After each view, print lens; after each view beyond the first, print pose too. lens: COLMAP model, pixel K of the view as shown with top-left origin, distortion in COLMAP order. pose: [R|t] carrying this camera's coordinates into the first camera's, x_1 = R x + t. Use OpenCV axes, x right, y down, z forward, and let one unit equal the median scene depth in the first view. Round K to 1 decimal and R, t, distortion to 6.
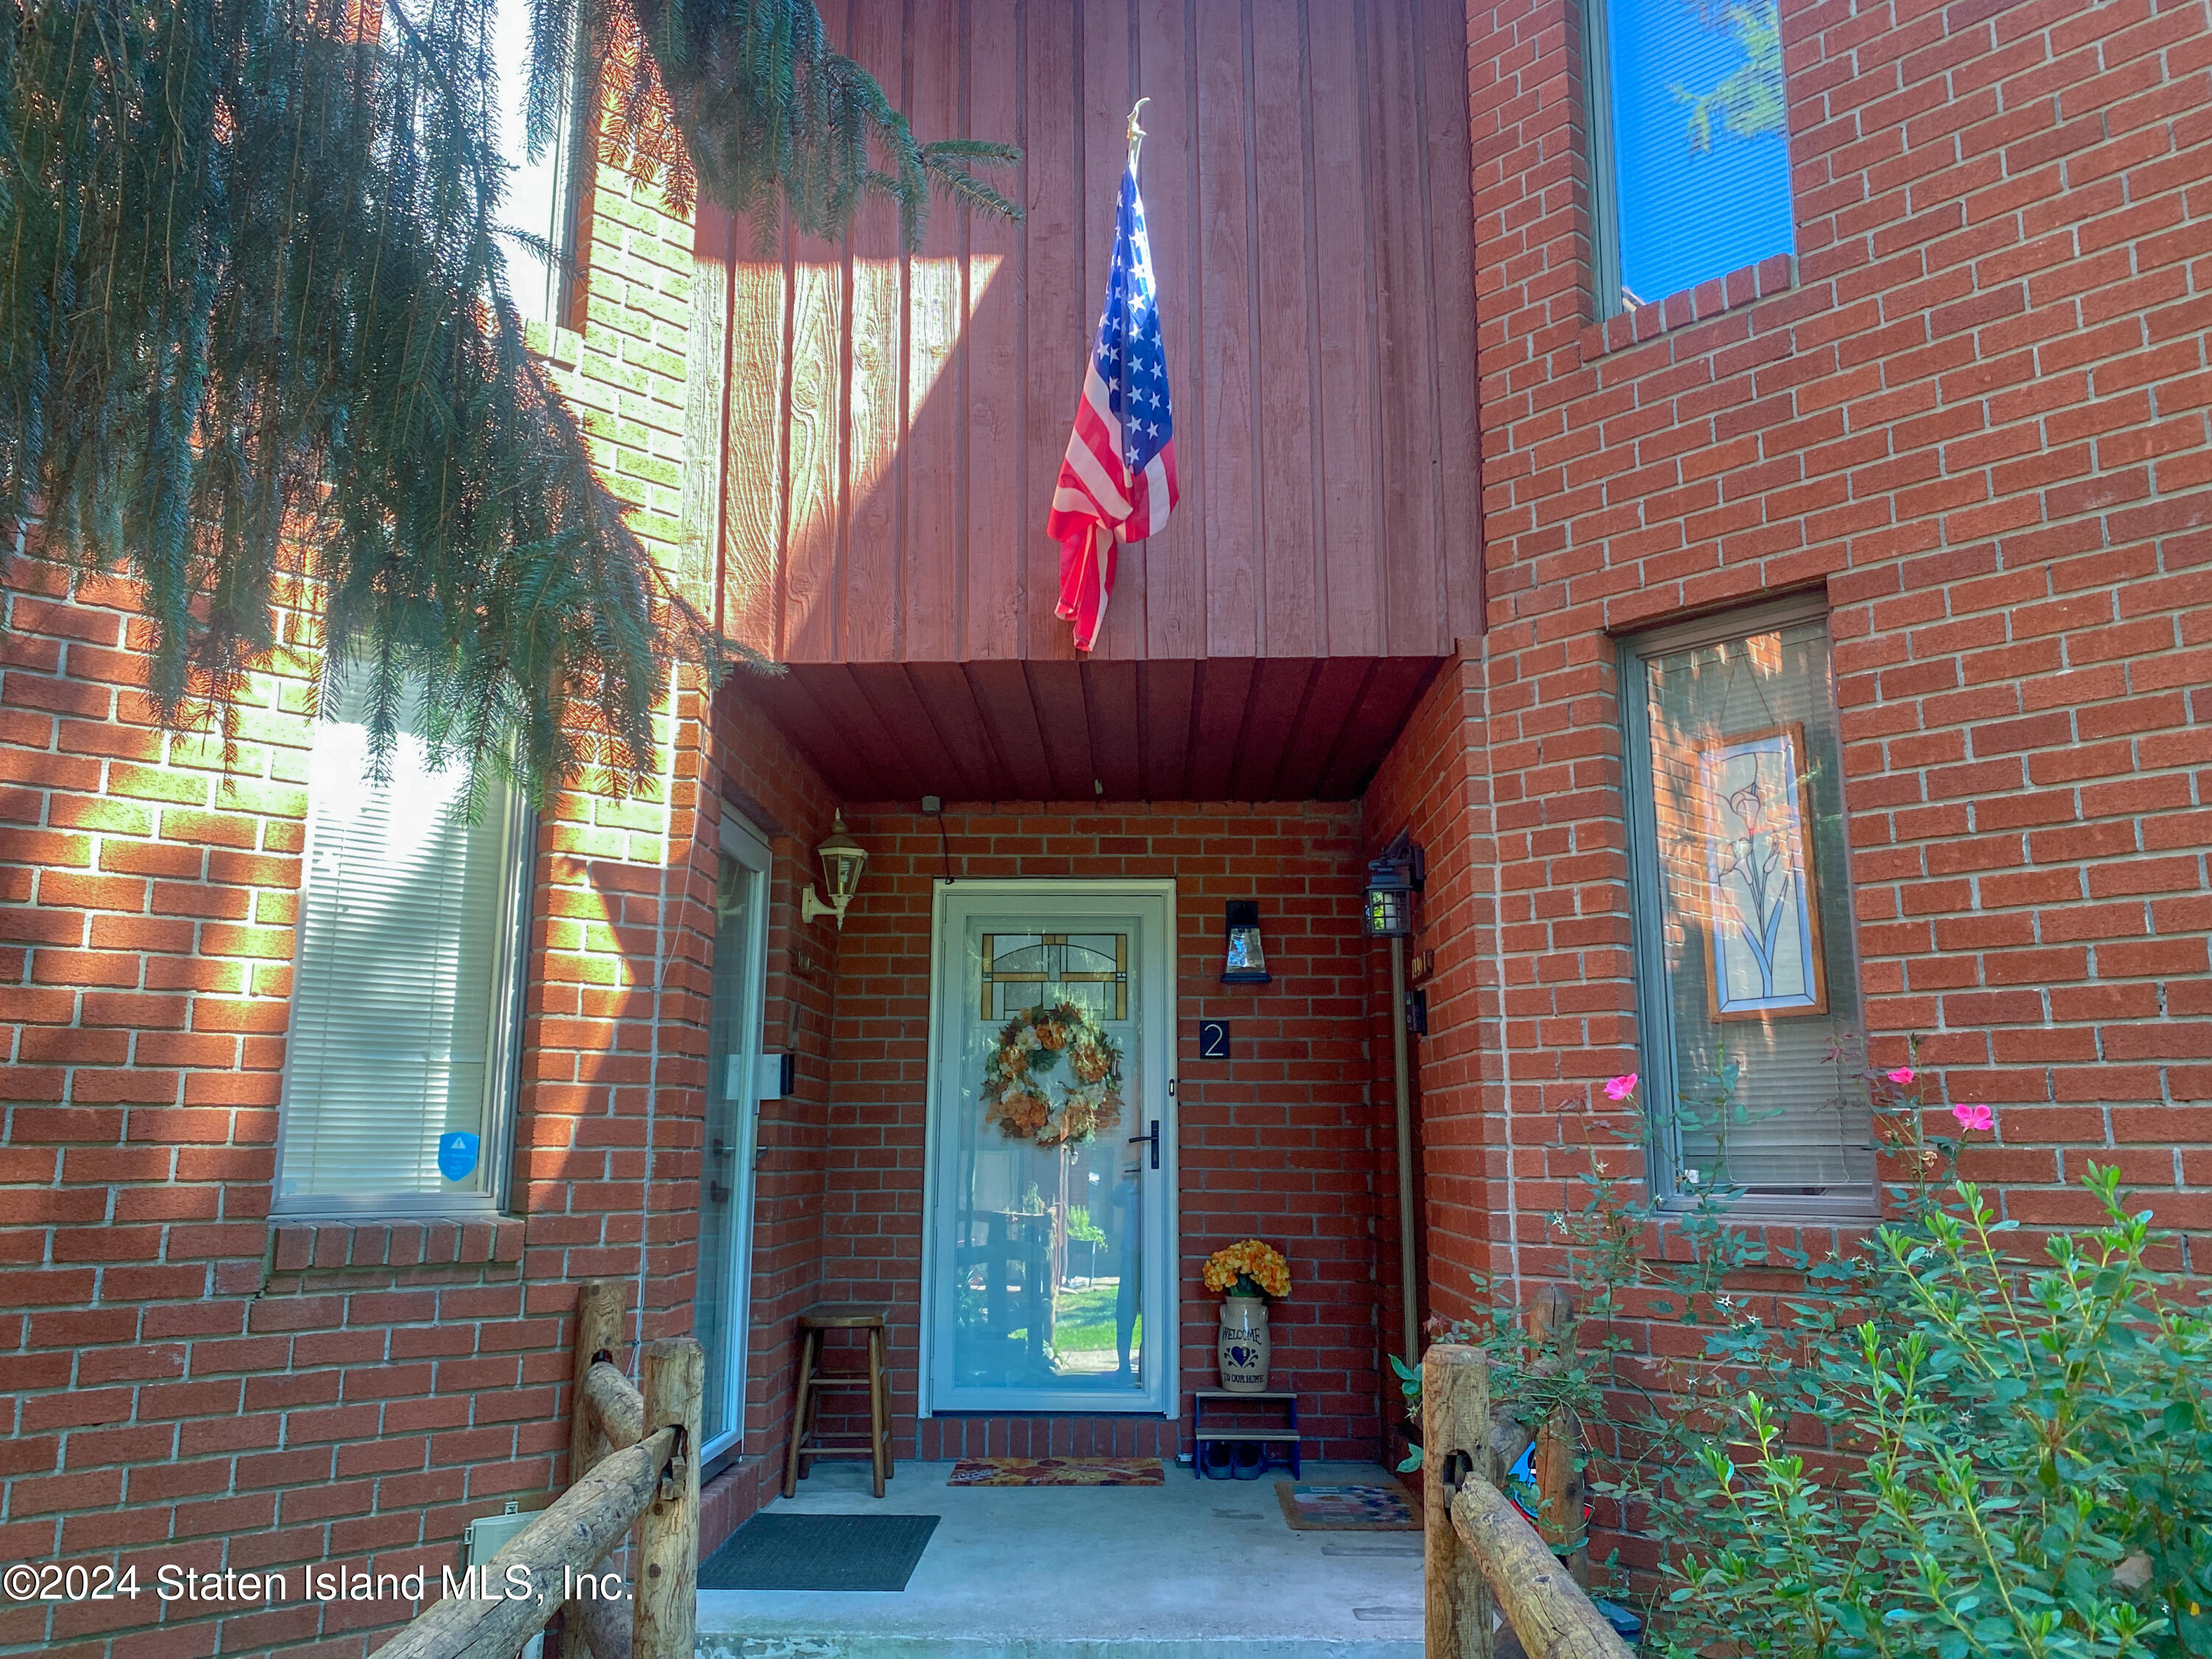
lens RADIAL K [[1675.8, 0, 1106.0], [0, 1675.8, 829.5], [0, 0, 1]] dist [-0.004885, -0.002256]
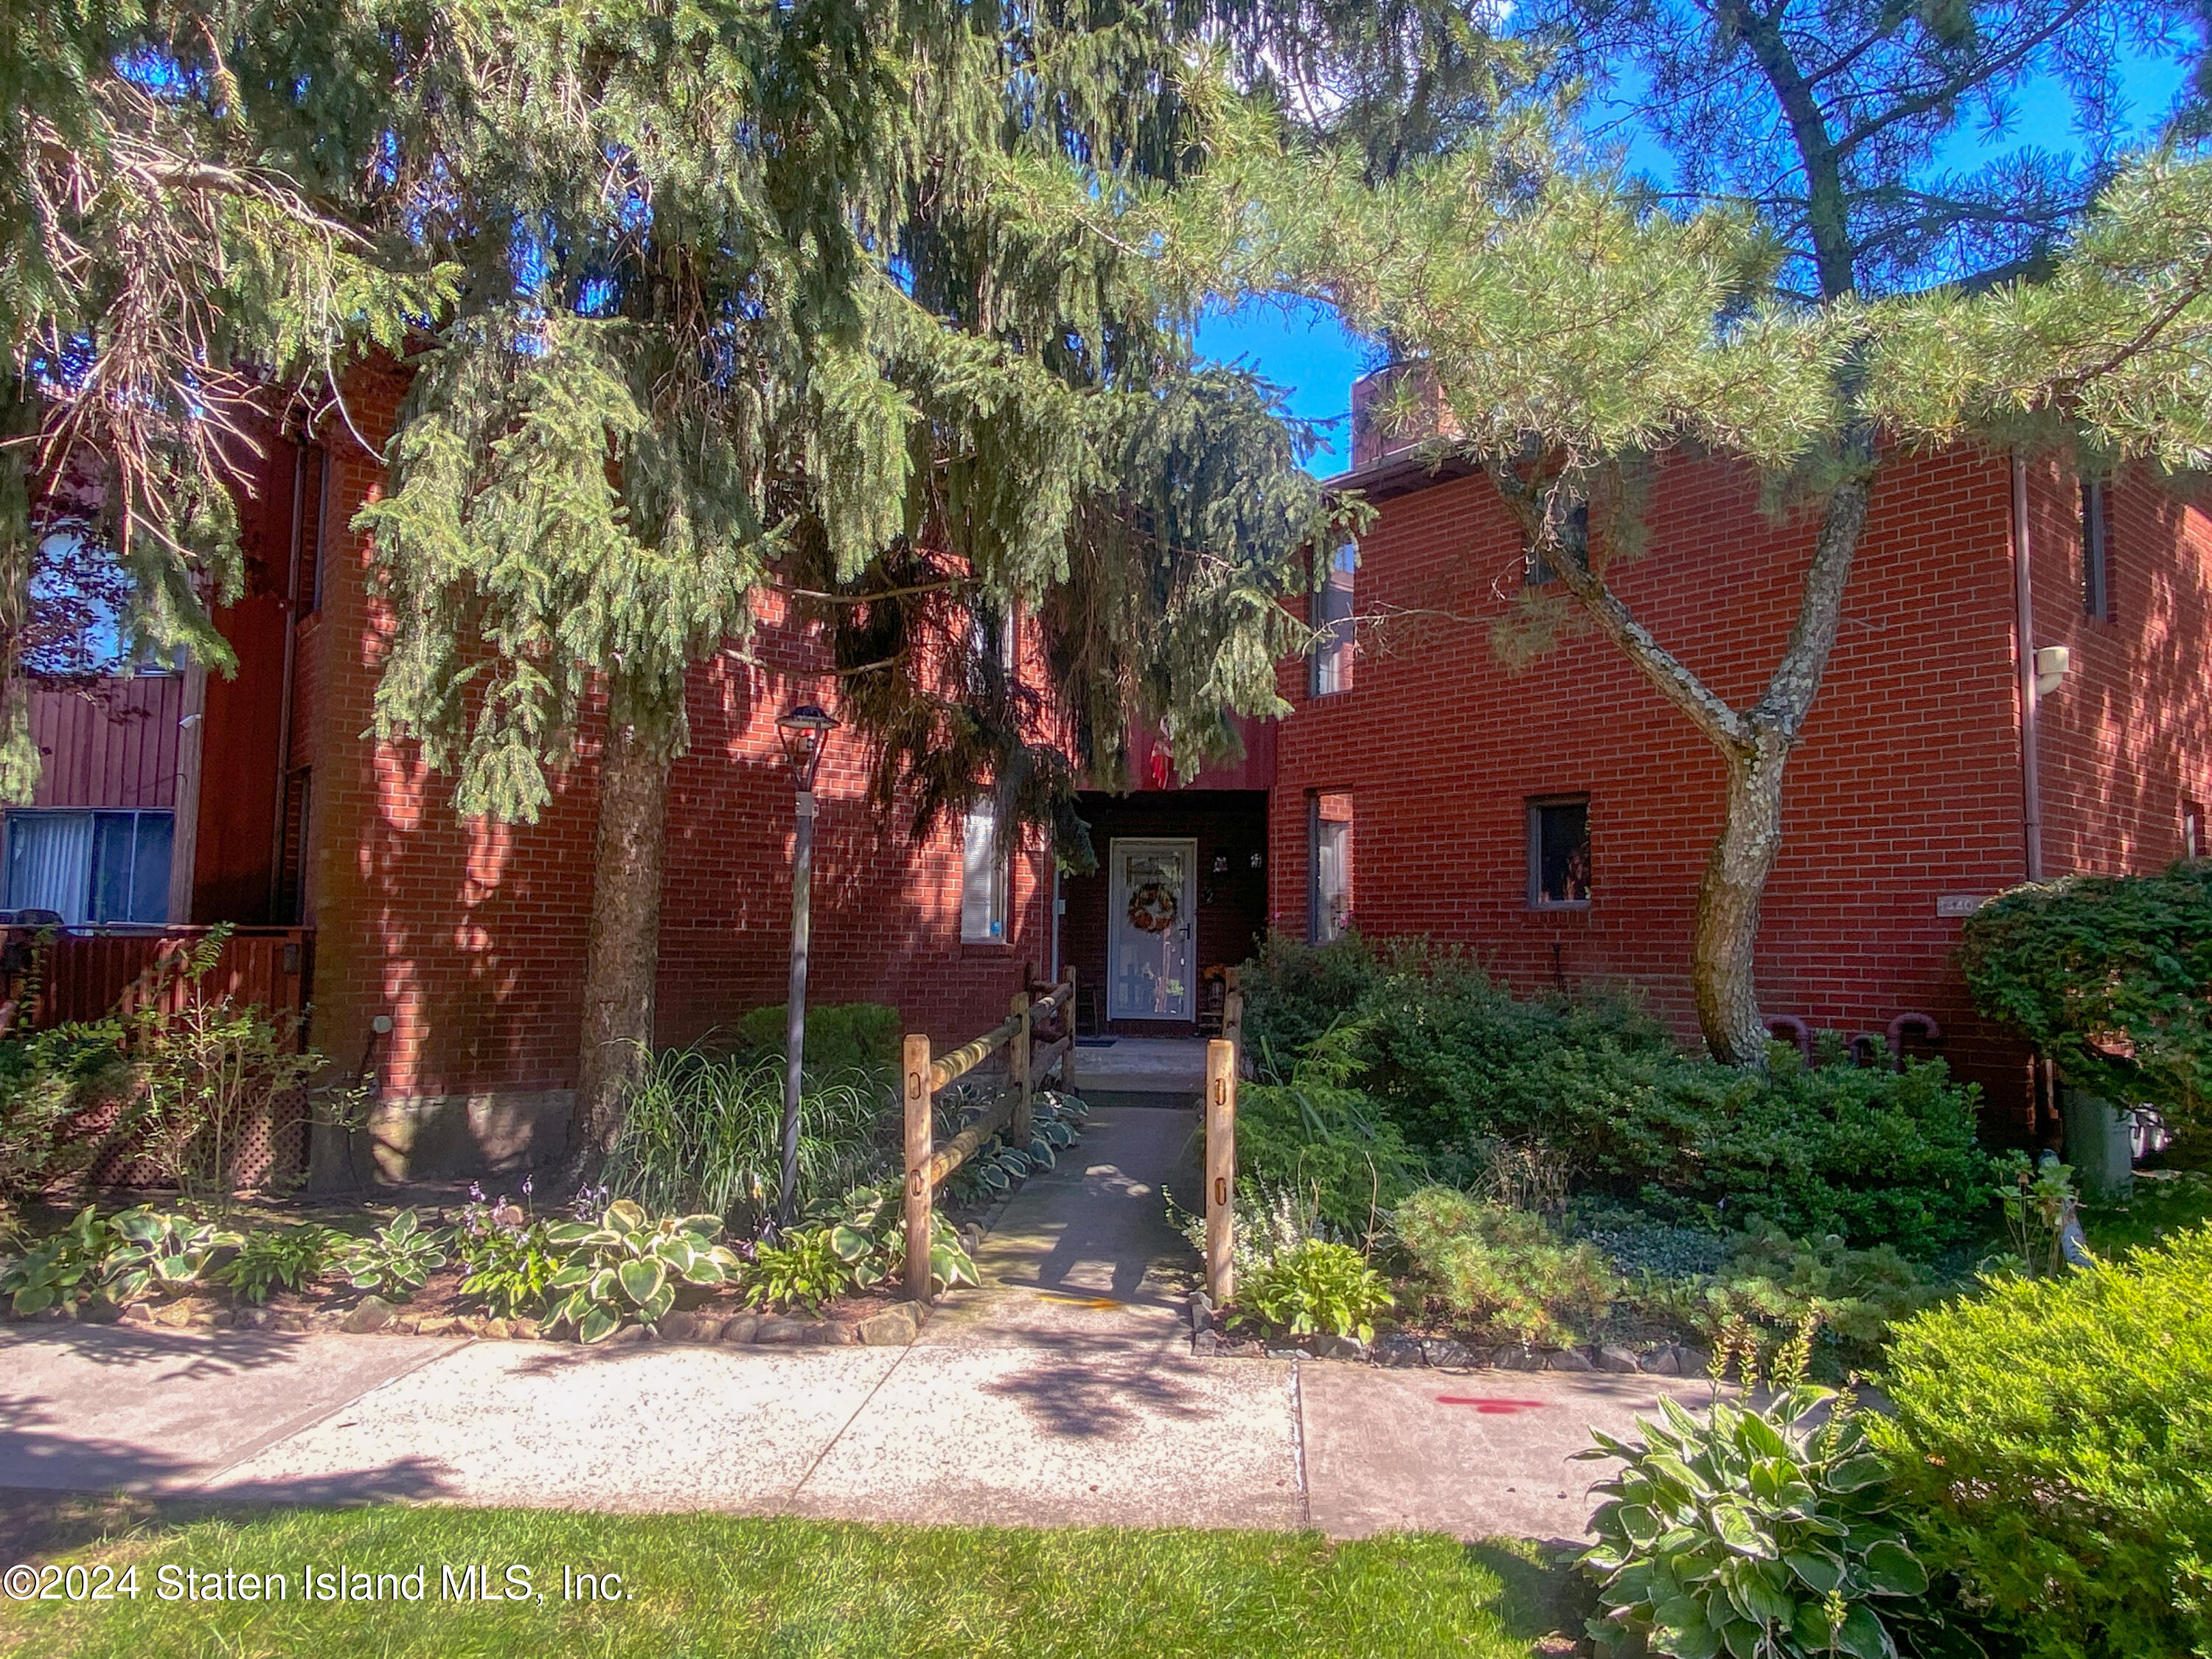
lens RADIAL K [[1445.2, 0, 1106.0], [0, 1445.2, 829.5], [0, 0, 1]] dist [0.000076, -0.000011]
pose [[0.997062, 0.008267, -0.076152, 0.096815], [-0.000500, 0.994840, 0.101456, -0.302558], [0.076598, -0.101120, 0.991921, -1.844414]]
